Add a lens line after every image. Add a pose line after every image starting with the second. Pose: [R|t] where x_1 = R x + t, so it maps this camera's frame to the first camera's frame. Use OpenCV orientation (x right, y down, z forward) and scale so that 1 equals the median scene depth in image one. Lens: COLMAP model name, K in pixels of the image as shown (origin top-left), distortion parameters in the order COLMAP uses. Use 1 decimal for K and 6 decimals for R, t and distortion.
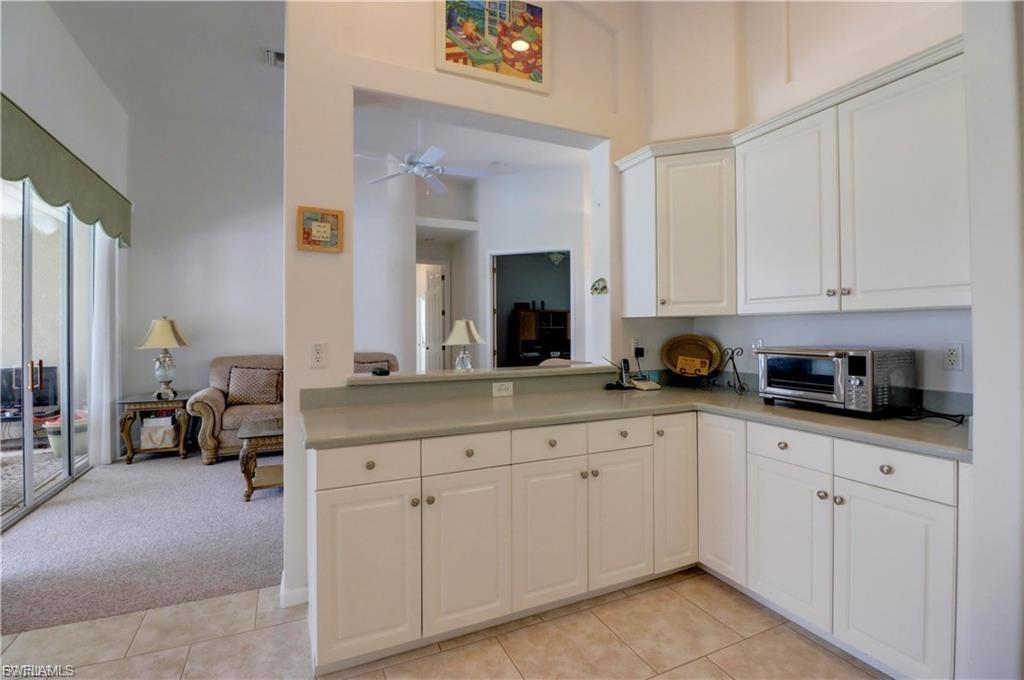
lens RADIAL K [[474.6, 0, 508.8], [0, 474.6, 328.3], [0, 0, 1]] dist [-0.000264, -0.013035]
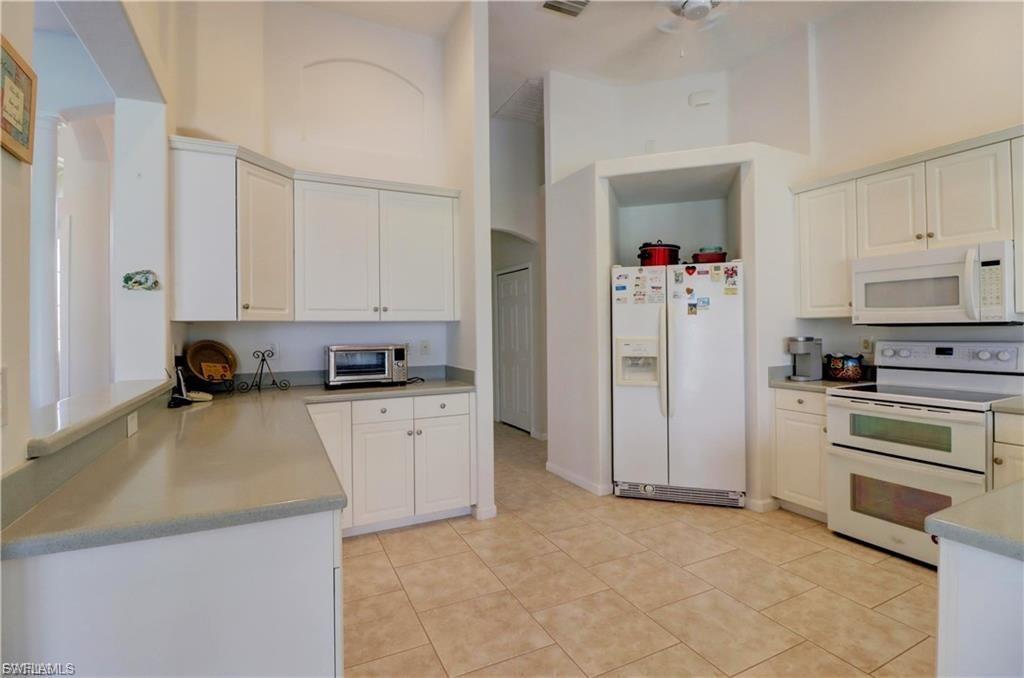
lens RADIAL K [[474.6, 0, 508.8], [0, 474.6, 327.3], [0, 0, 1]] dist [-0.000264, -0.013035]
pose [[-0.026094, 0.010183, 0.999608, -0.806823], [0.007994, 0.999918, -0.009977, 0.002721], [-0.999628, 0.007730, -0.026173, 0.561673]]
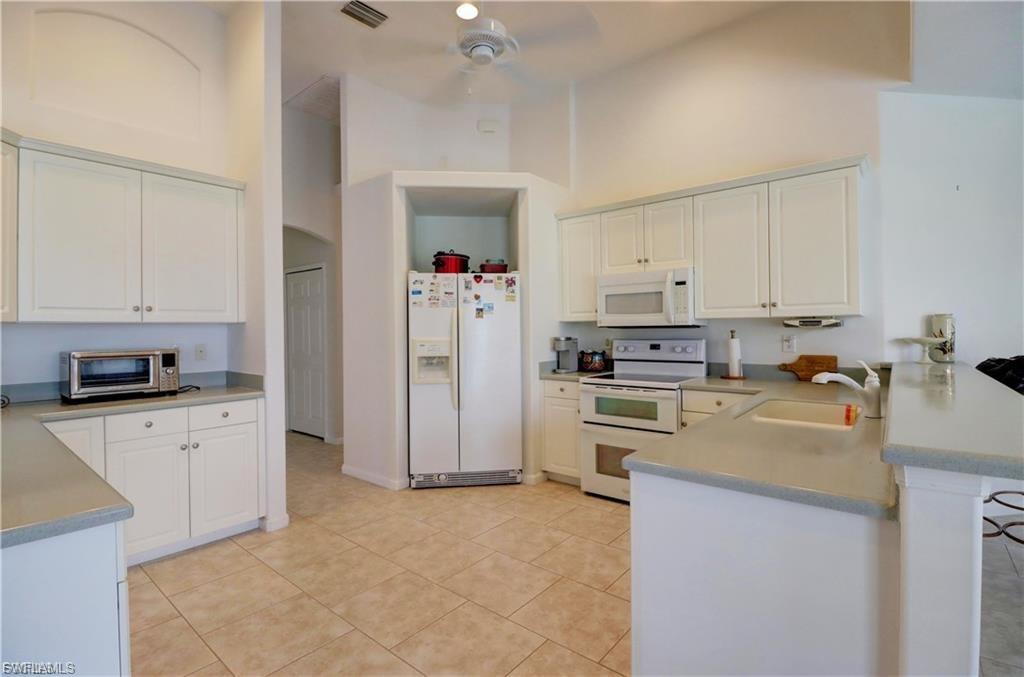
lens RADIAL K [[474.6, 0, 508.8], [0, 474.6, 326.8], [0, 0, 1]] dist [-0.000264, -0.013035]
pose [[-0.433025, 0.014964, 0.901258, -0.897044], [0.011979, 0.999869, -0.010845, 0.003286], [-0.901302, 0.006100, -0.433148, 0.582502]]
